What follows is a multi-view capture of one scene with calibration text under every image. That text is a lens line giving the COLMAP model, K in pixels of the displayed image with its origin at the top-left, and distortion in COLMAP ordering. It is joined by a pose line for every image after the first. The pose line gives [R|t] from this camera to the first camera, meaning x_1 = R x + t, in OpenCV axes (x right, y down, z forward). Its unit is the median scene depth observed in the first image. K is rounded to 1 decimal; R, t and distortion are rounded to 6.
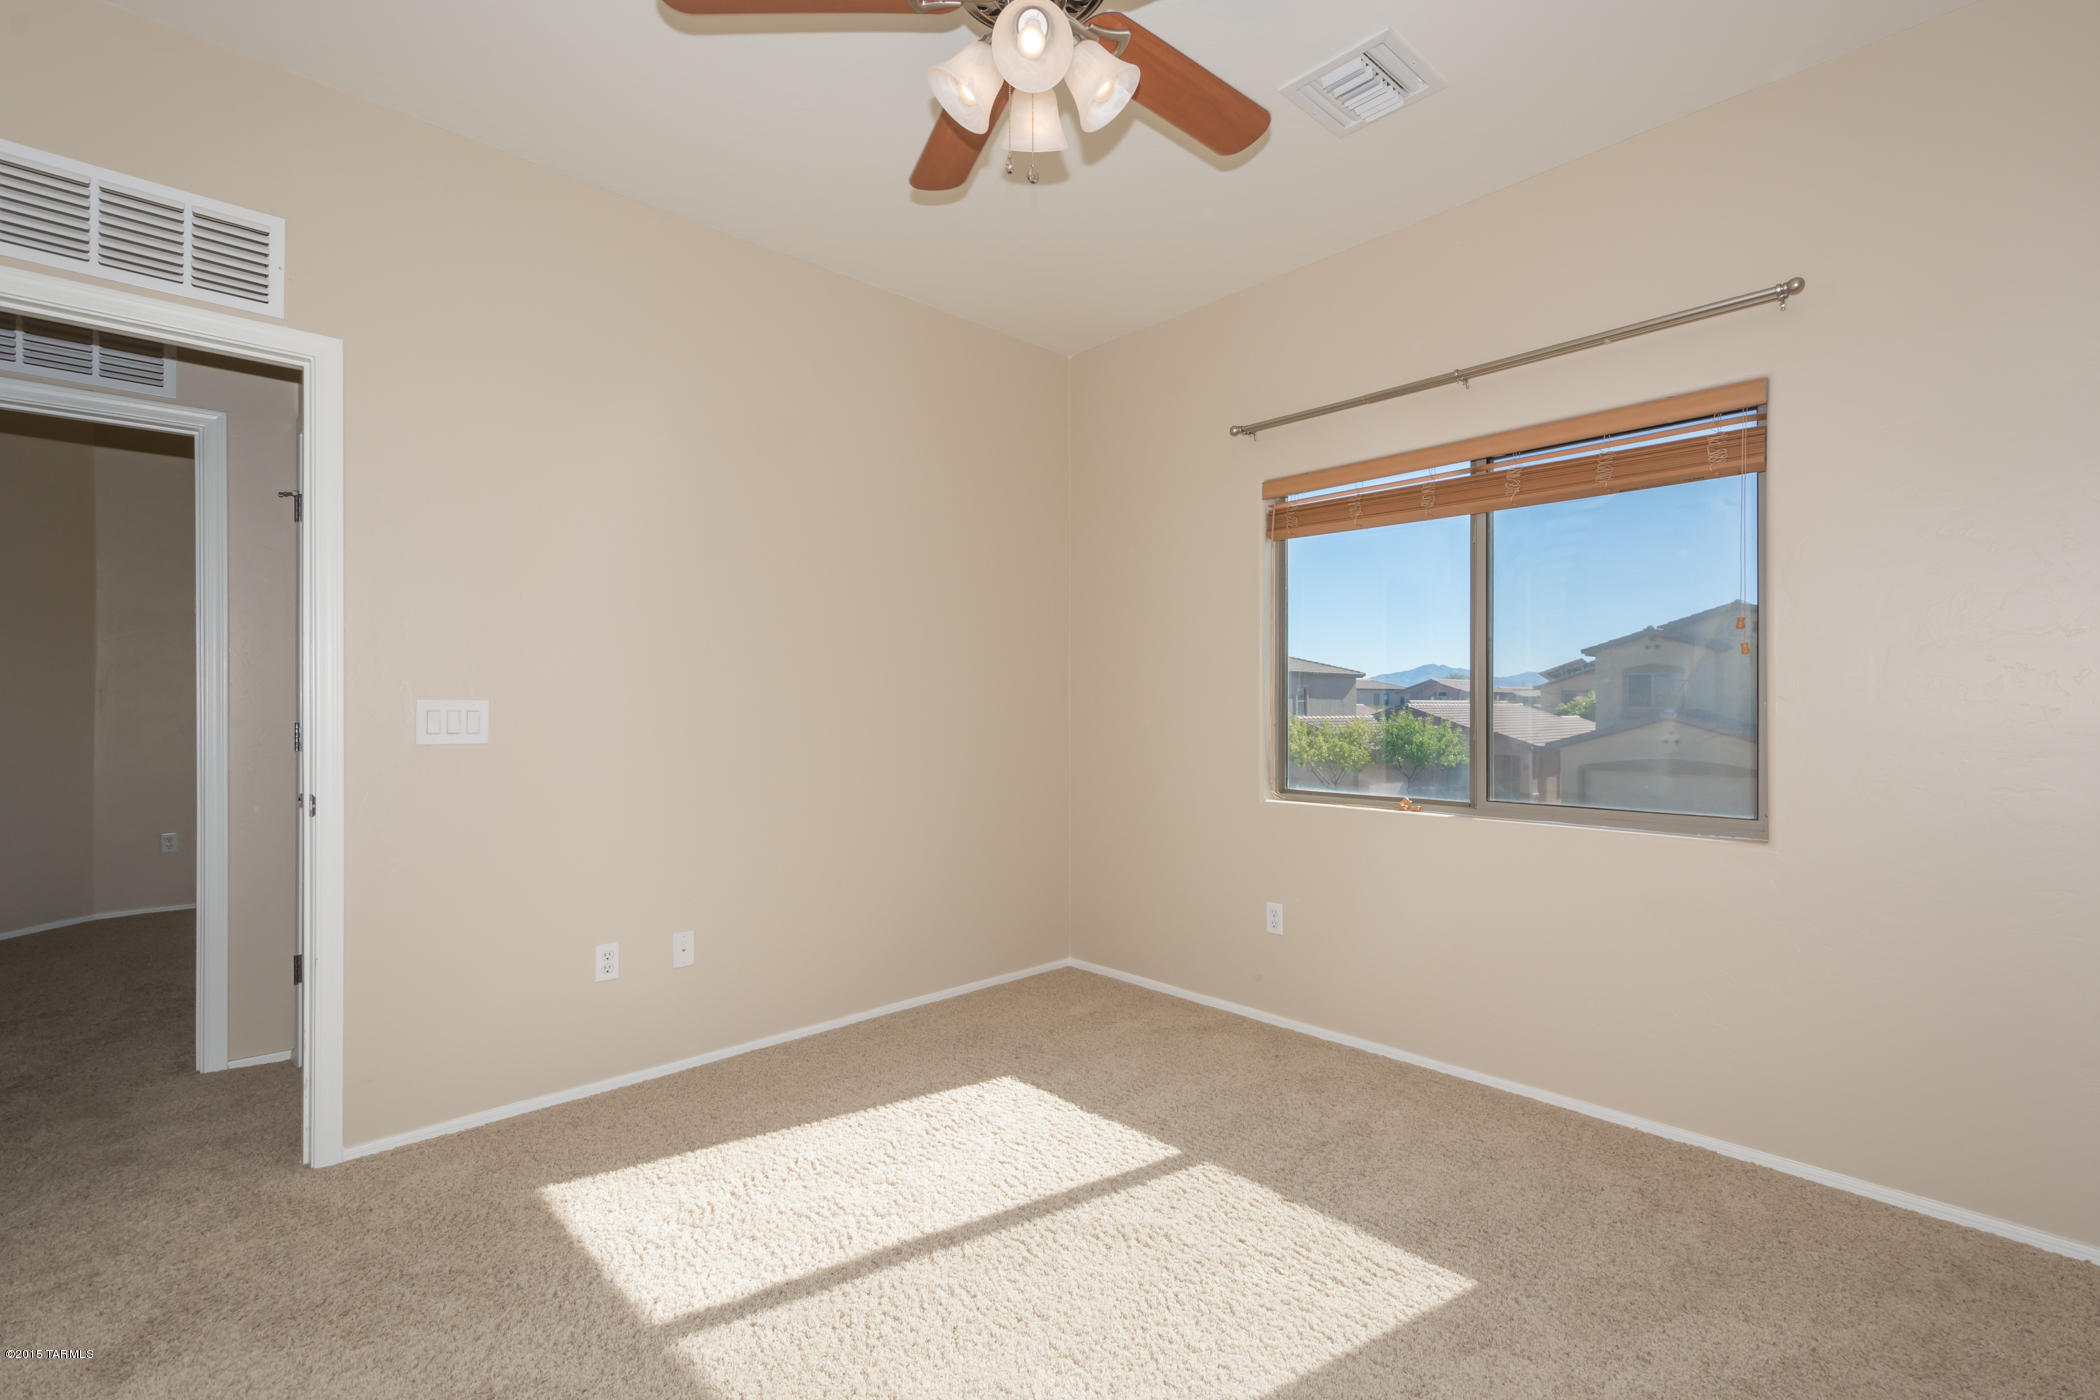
lens RADIAL K [[916.2, 0, 1061.4], [0, 916.2, 705.9], [0, 0, 1]] dist [0.017253, -0.007276]
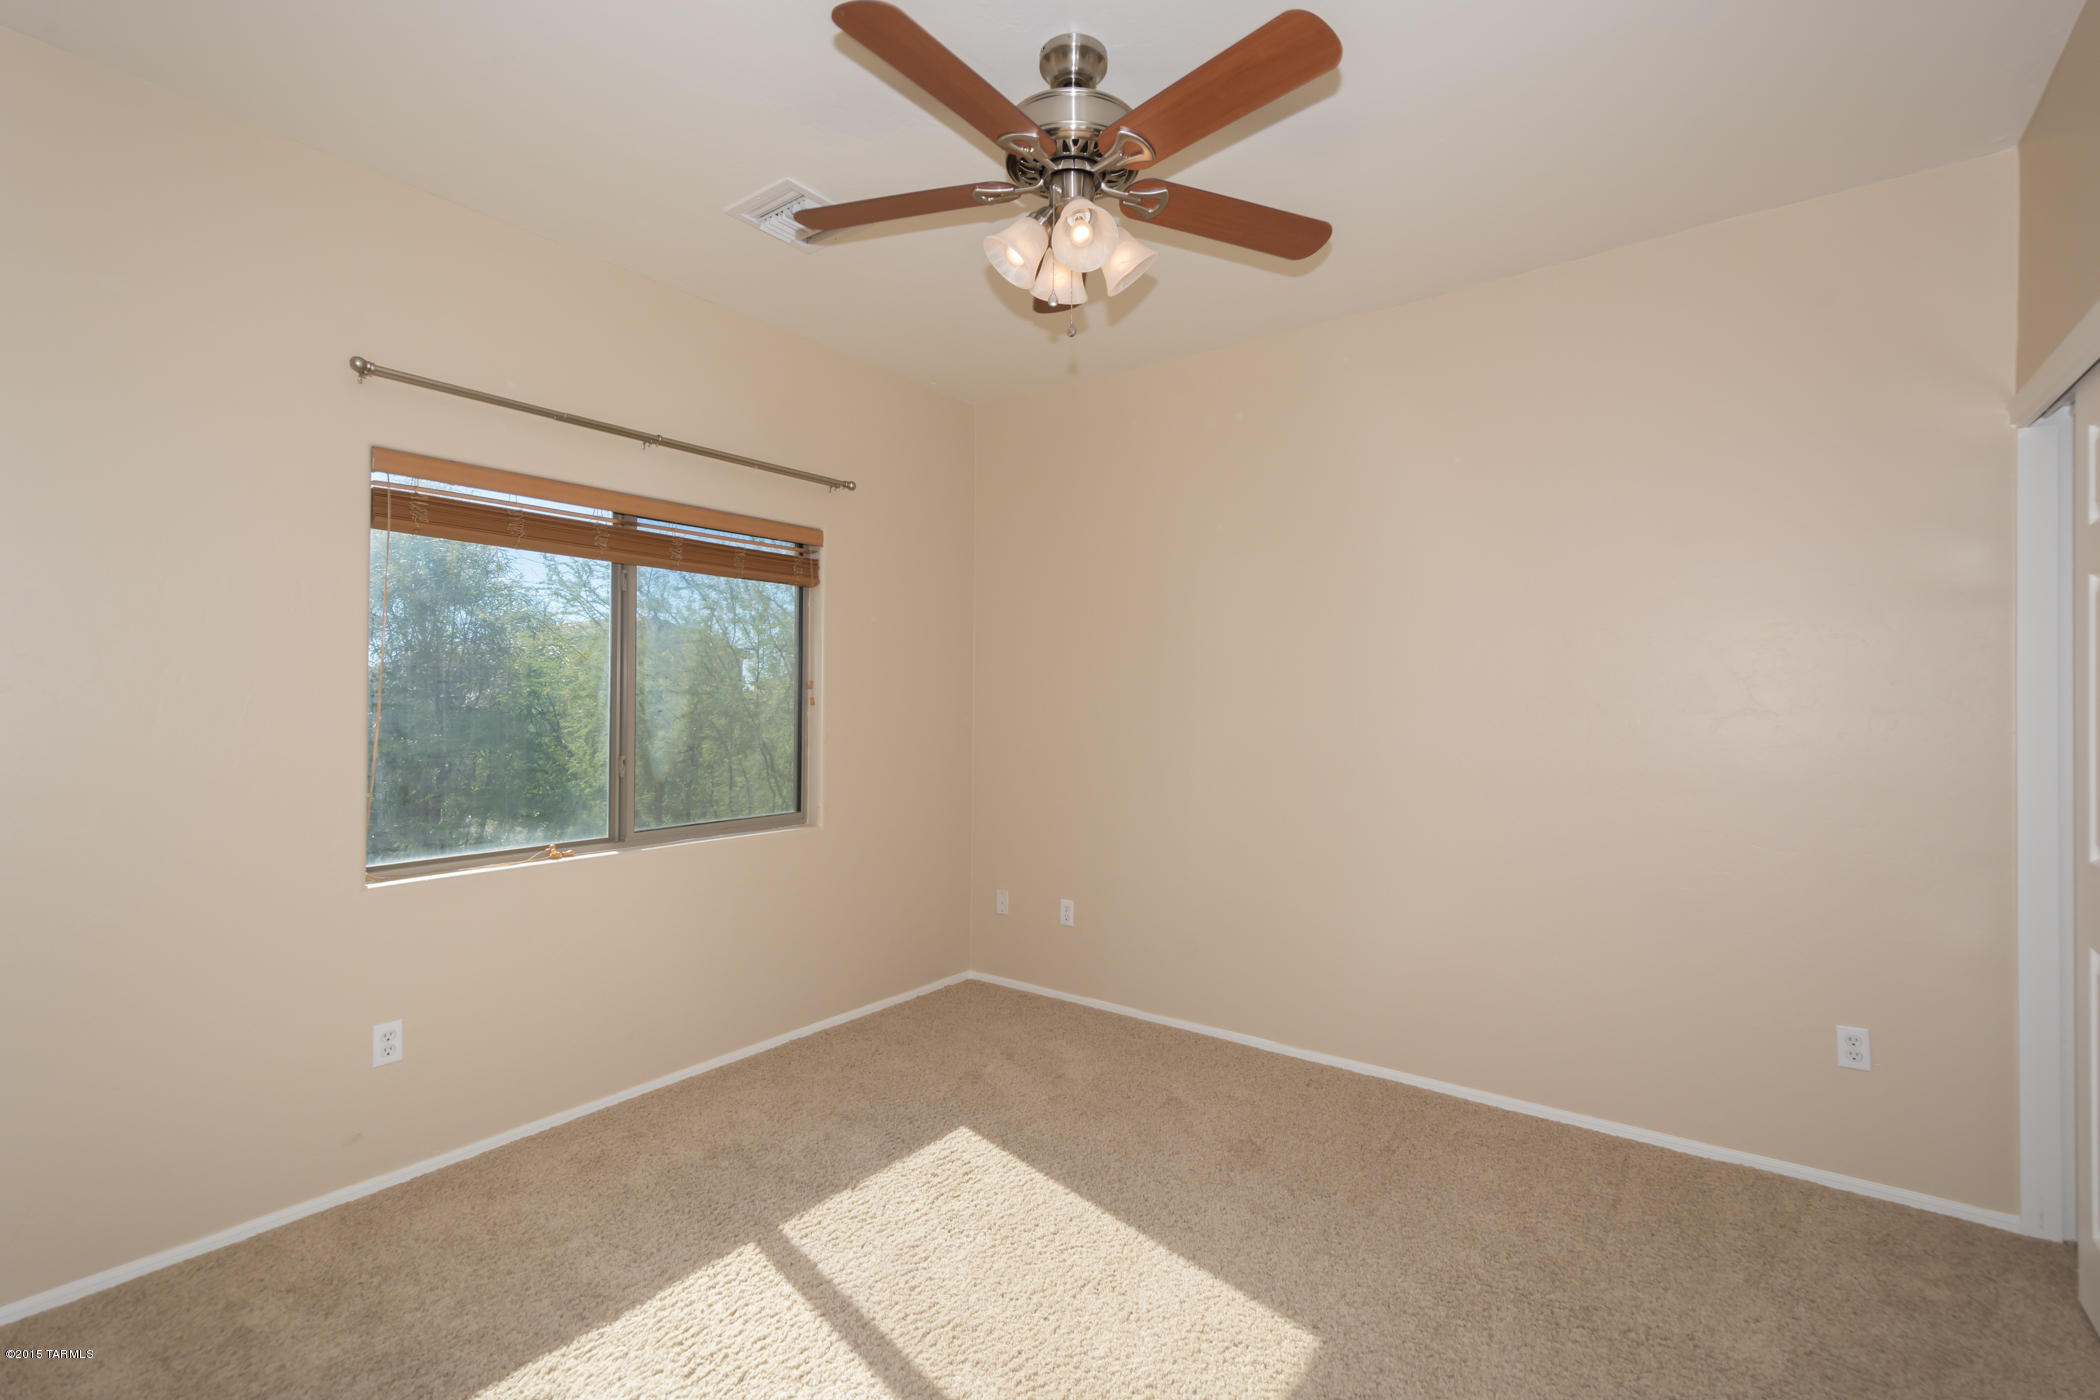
lens RADIAL K [[920.8, 0, 1044.2], [0, 920.8, 694.9], [0, 0, 1]] dist [0.017837, -0.000237]
pose [[-0.146151, 0.003022, 0.989258, -0.779058], [-0.002813, 0.999990, -0.003470, -0.063395], [-0.989258, -0.003290, -0.146141, 0.777990]]
